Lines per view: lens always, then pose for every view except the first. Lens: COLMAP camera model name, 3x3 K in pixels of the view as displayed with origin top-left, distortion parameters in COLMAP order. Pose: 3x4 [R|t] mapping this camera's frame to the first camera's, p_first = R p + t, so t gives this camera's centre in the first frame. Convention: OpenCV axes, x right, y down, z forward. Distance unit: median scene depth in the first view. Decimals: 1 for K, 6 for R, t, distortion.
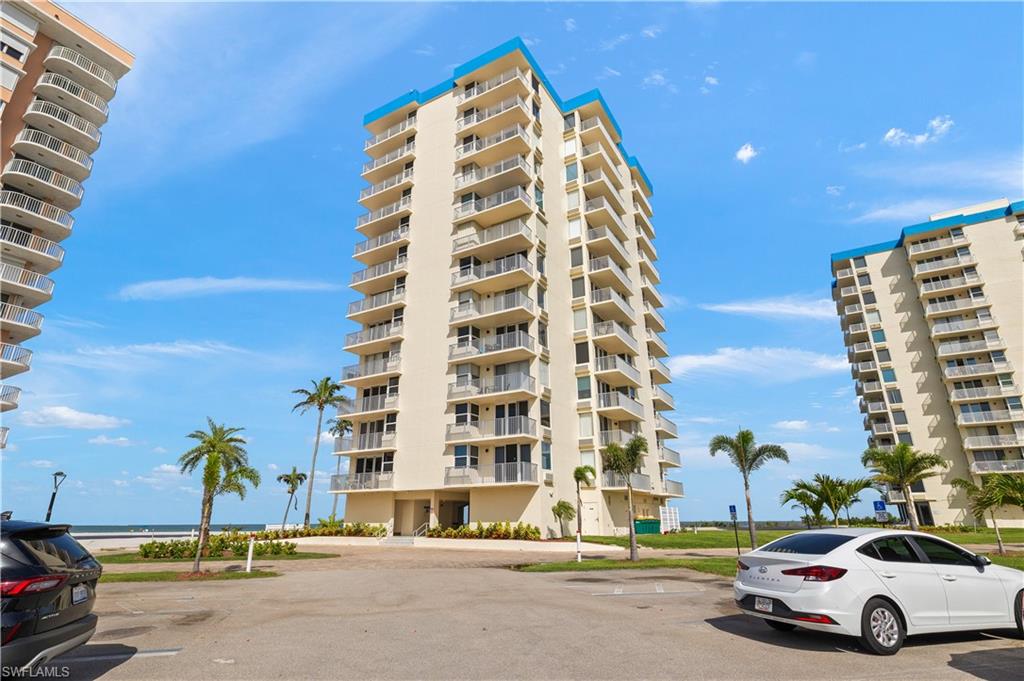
lens RADIAL K [[519.8, 0, 512.0], [0, 519.8, 340.5], [0, 0, 1]] dist [0.000818, -0.002002]
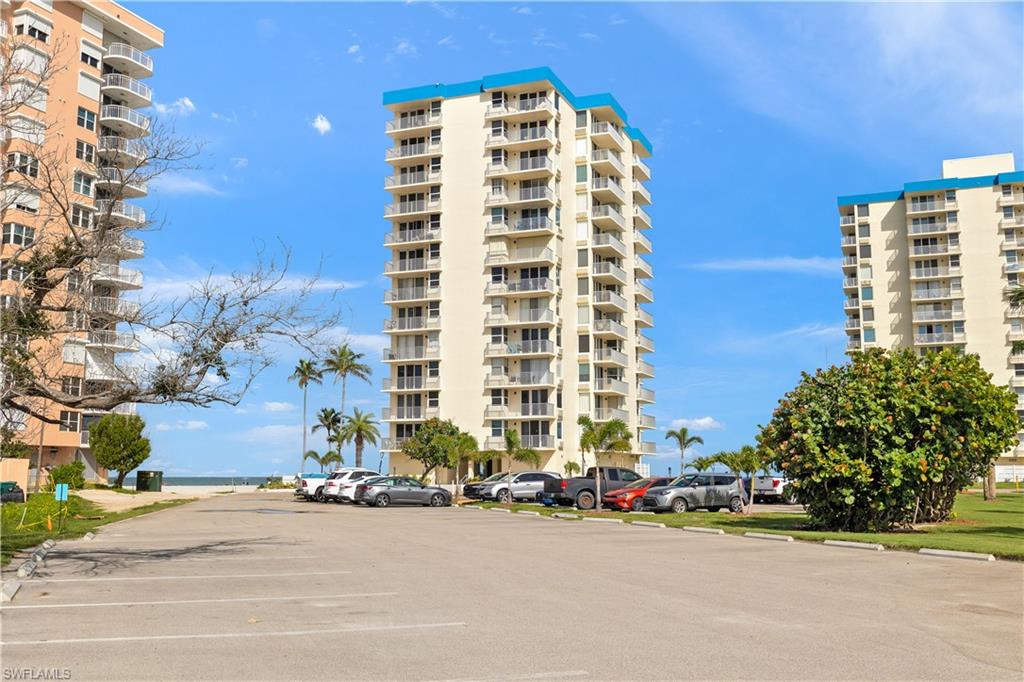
lens RADIAL K [[1021.5, 0, 512.0], [0, 1021.5, 341.0], [0, 0, 1]] dist [-0.009384, 0.011094]
pose [[0.988401, 0.025736, 0.149673, -0.357926], [-0.055743, 0.978228, 0.199908, -0.413674], [-0.141270, -0.205932, 0.968315, -1.190438]]
